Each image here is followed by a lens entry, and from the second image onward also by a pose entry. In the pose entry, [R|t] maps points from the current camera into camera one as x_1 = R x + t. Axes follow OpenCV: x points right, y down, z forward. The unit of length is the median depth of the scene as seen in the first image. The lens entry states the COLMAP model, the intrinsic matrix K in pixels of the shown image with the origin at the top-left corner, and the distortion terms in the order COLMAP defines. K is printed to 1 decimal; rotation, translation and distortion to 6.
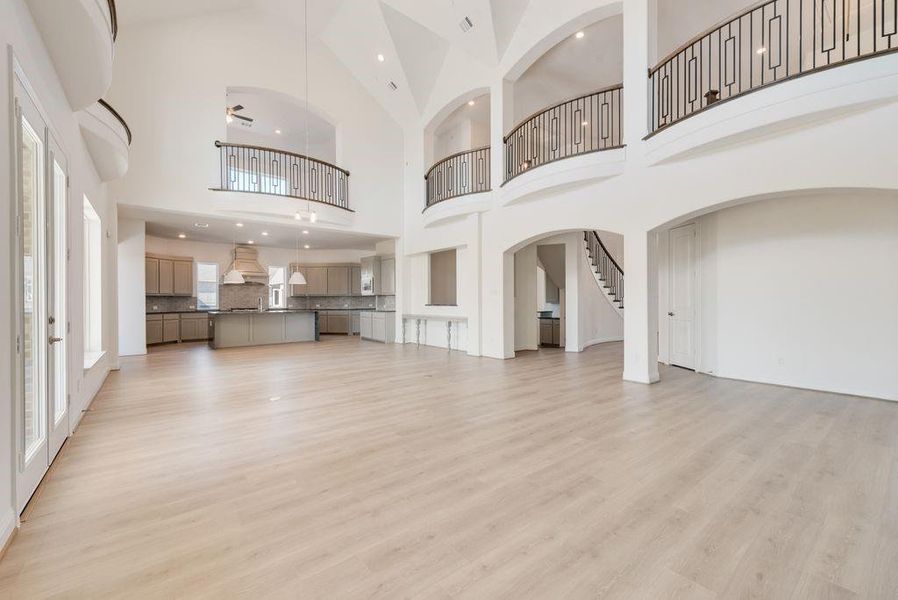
lens RADIAL K [[354.6, 0, 446.8], [0, 354.6, 301.0], [0, 0, 1]] dist [0.003029, -0.000252]
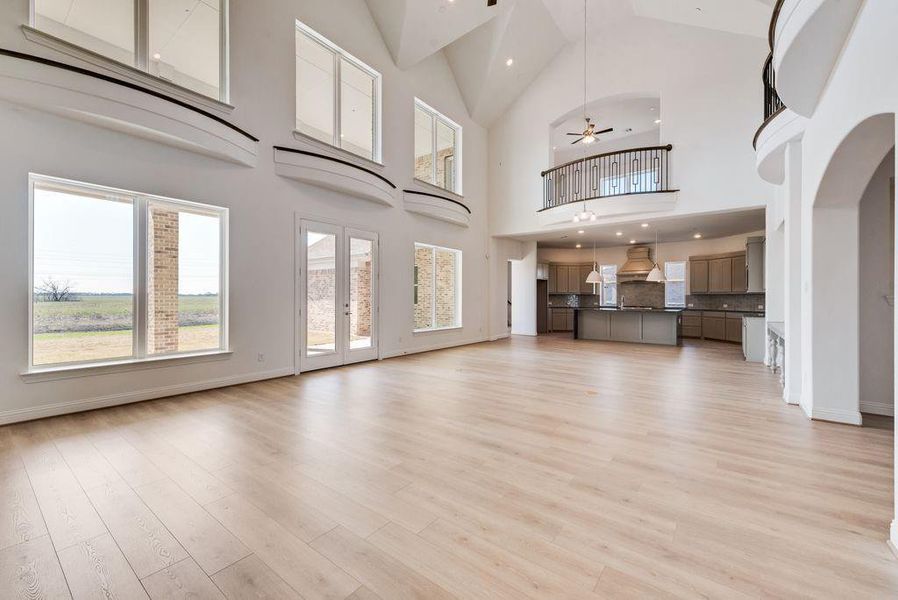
lens RADIAL K [[354.6, 0, 447.6], [0, 354.6, 296.1], [0, 0, 1]] dist [0.003029, -0.000252]
pose [[0.272958, 0.000914, -0.962026, 0.340252], [-0.008574, 0.999962, -0.001483, -0.003394], [0.961988, 0.008653, 0.272955, 0.242297]]
